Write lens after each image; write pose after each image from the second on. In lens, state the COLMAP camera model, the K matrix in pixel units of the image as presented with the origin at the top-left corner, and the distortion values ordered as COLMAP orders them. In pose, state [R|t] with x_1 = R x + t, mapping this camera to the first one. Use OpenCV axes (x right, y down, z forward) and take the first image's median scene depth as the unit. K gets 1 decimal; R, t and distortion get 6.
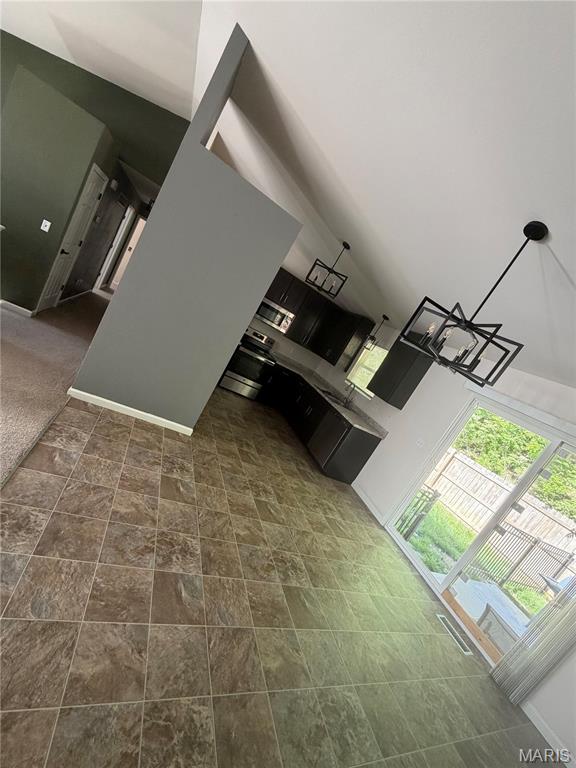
lens RADIAL K [[305.8, 0, 281.7], [0, 305.8, 376.4], [0, 0, 1]] dist [-0.003825, 0.000997]
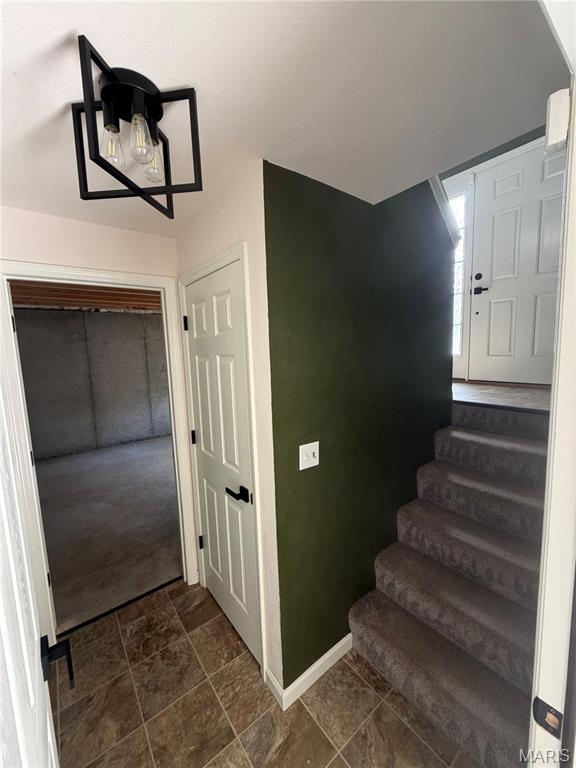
lens RADIAL K [[305.8, 0, 293.4], [0, 305.8, 417.3], [0, 0, 1]] dist [-0.003825, 0.000997]
pose [[-0.278227, -0.673093, 0.685227, -0.201059], [0.054132, 0.701273, 0.710835, -0.228368], [-0.958989, 0.234866, -0.158677, 0.586544]]
